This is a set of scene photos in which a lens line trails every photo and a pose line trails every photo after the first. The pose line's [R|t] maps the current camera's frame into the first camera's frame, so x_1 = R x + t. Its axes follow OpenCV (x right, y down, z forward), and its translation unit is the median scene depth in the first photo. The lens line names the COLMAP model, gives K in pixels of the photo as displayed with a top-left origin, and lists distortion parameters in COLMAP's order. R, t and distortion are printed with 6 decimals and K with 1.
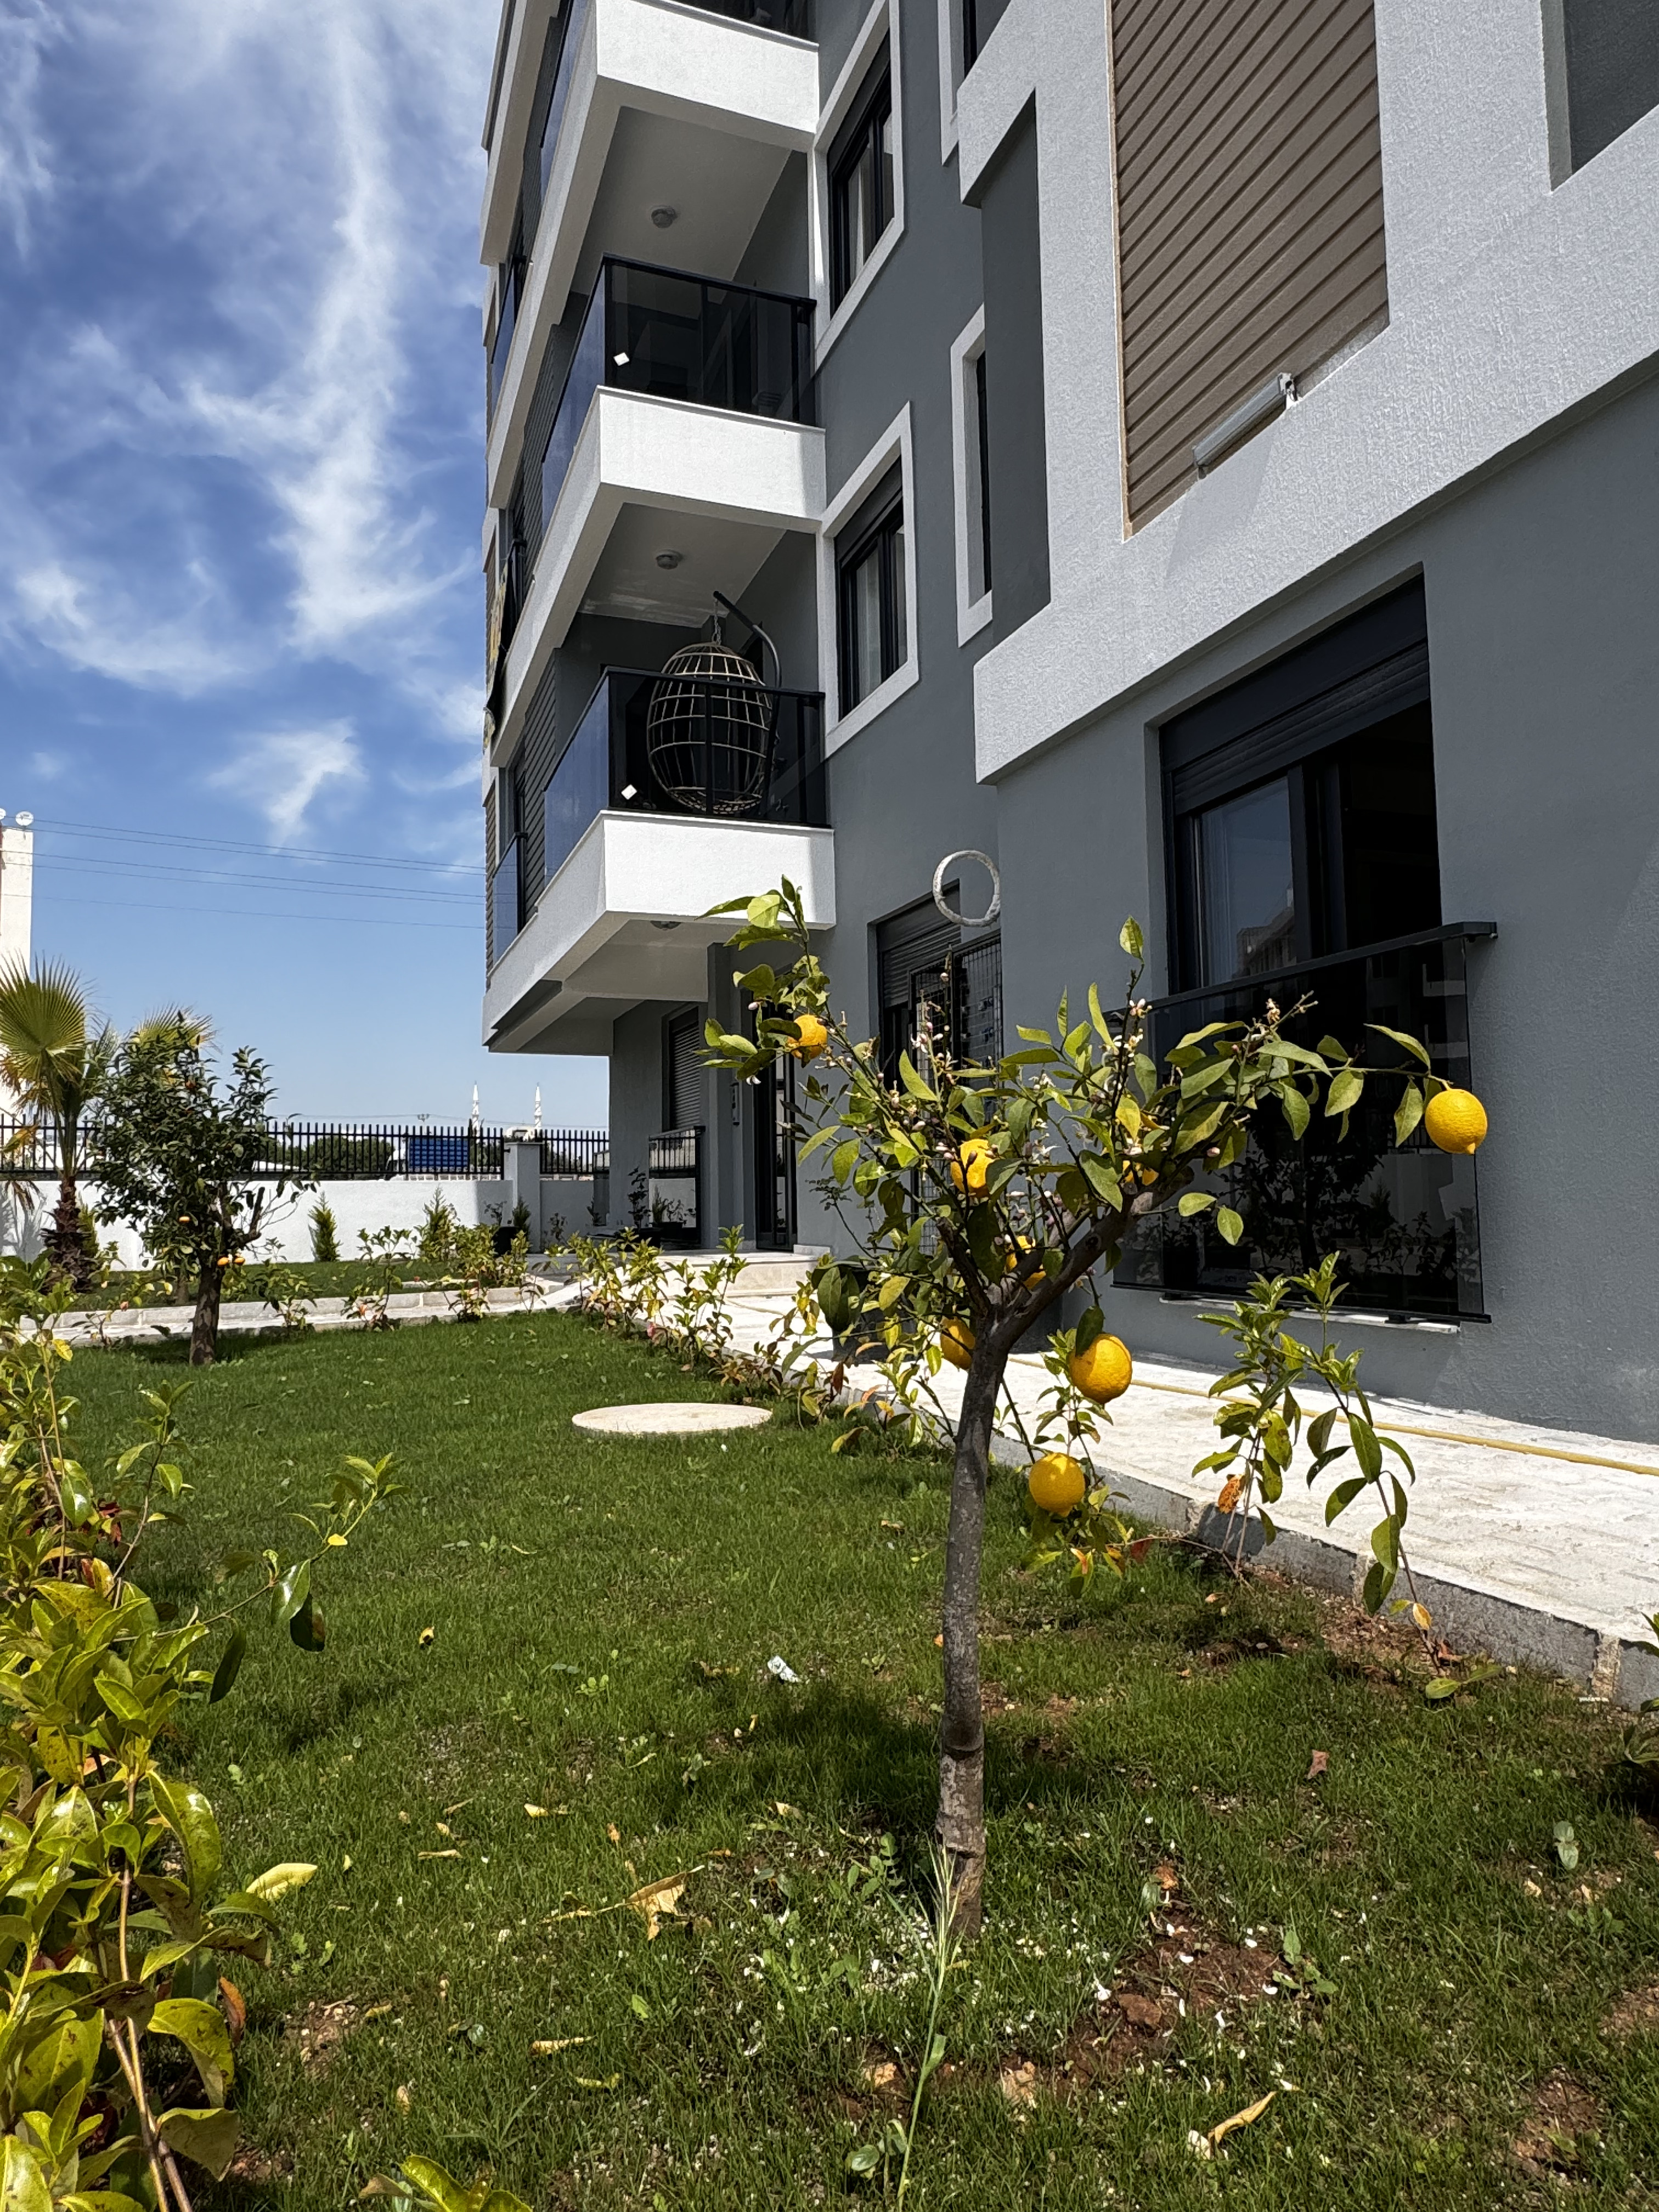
lens RADIAL K [[1407.7, 0, 829.5], [0, 1407.7, 1106.0], [0, 0, 1]] dist [-0.002693, 0.001789]
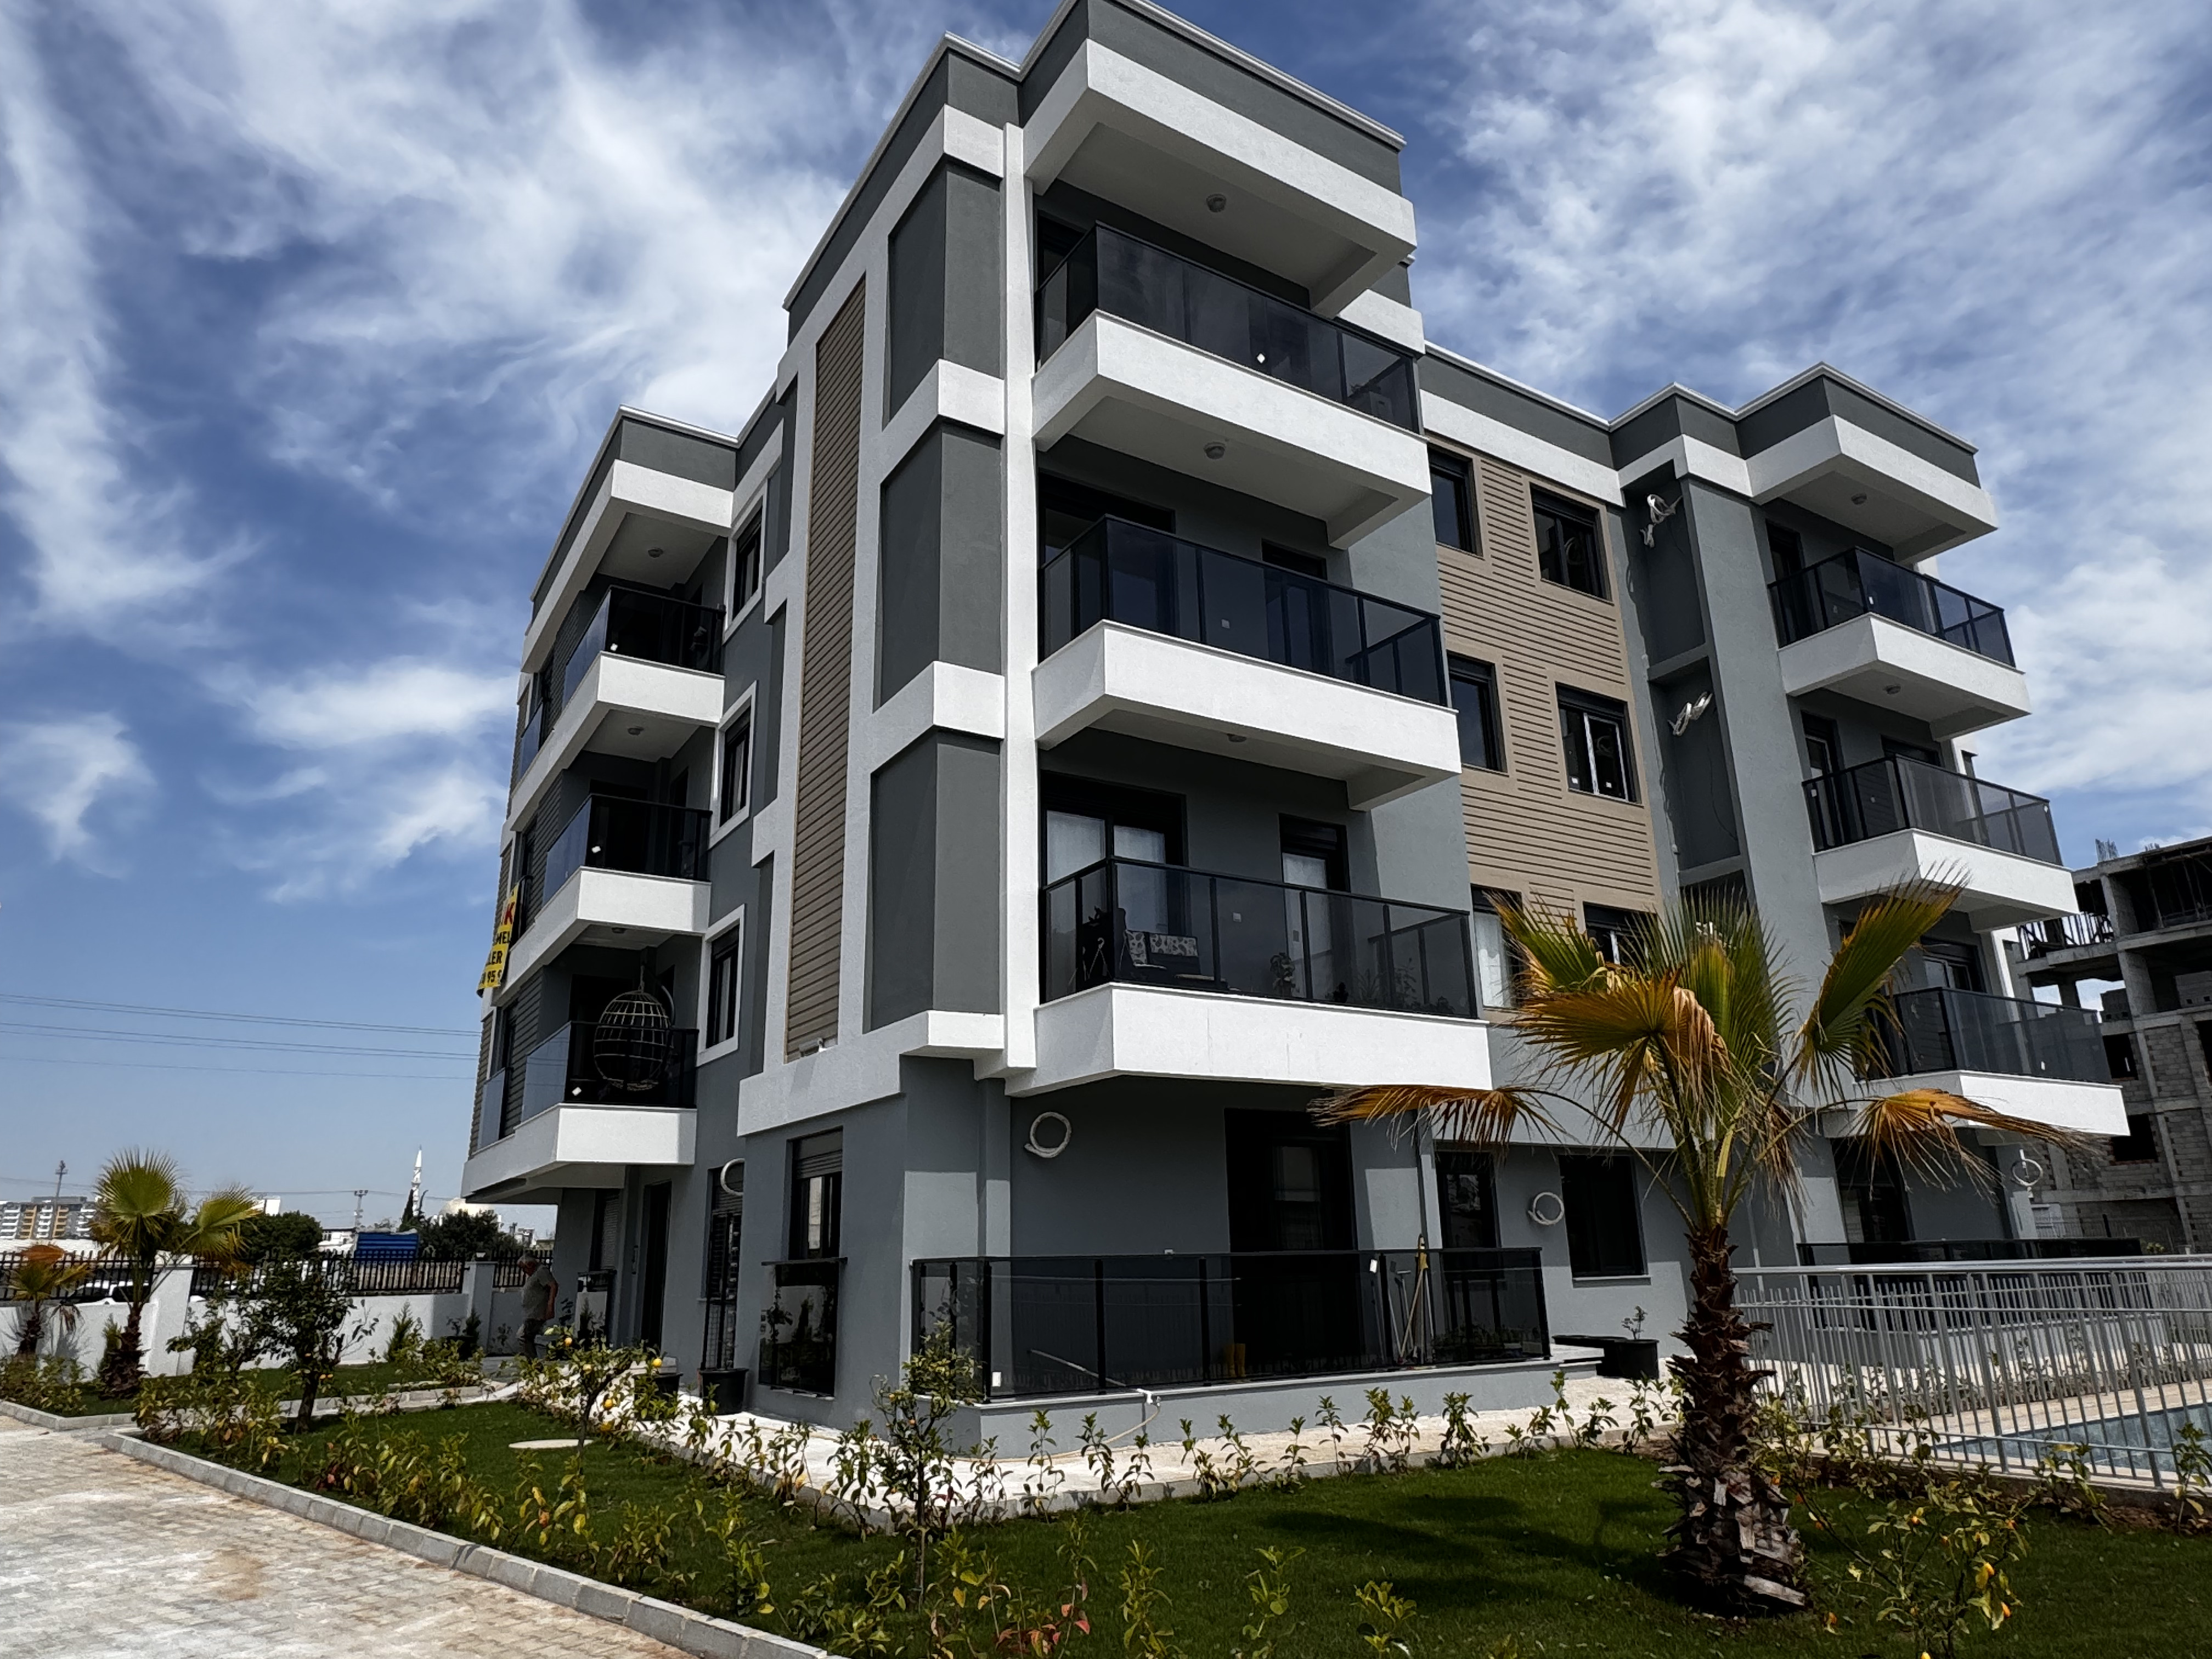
lens RADIAL K [[1407.7, 0, 1106.0], [0, 1407.7, 829.5], [0, 0, 1]] dist [-0.002693, 0.001789]
pose [[0.979823, 0.056463, 0.191728, 0.155093], [-0.009449, 0.971281, -0.237749, -0.127174], [-0.199646, 0.231140, 0.952216, -0.915011]]
